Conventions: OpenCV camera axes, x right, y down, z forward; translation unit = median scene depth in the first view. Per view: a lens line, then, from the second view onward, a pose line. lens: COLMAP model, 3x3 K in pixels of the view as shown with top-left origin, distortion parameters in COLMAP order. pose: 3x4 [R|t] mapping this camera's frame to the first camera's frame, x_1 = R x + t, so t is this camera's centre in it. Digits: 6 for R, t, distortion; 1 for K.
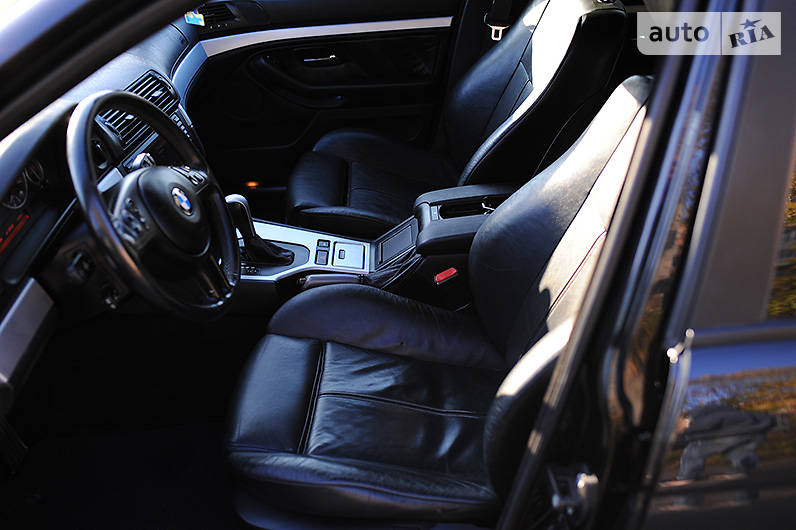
lens RADIAL K [[791.0, 0, 398.0], [0, 791.0, 265.0], [0, 0, 1]] dist [-0.095595, 0.117655]
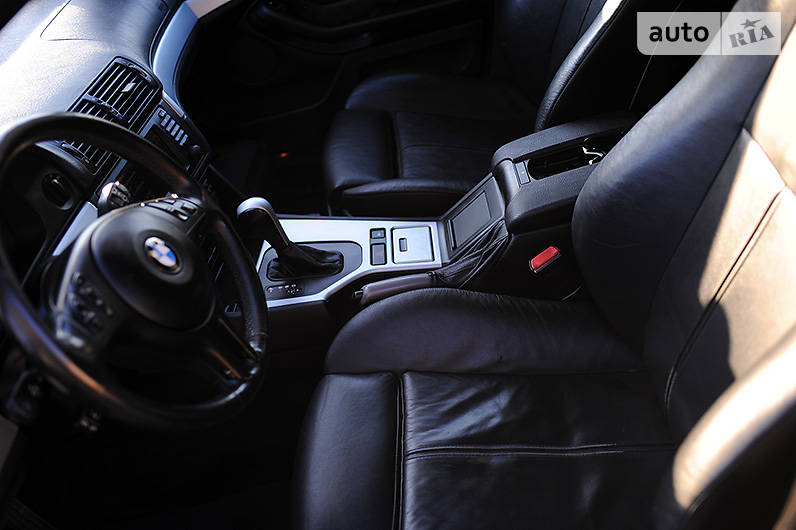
lens RADIAL K [[791.0, 0, 398.0], [0, 791.0, 265.0], [0, 0, 1]] dist [-0.095595, 0.117655]
pose [[0.980132, -0.169708, -0.102671, 0.000469], [0.179813, 0.978729, 0.098778, -0.076397], [0.083723, -0.115277, 0.989799, 0.242290]]
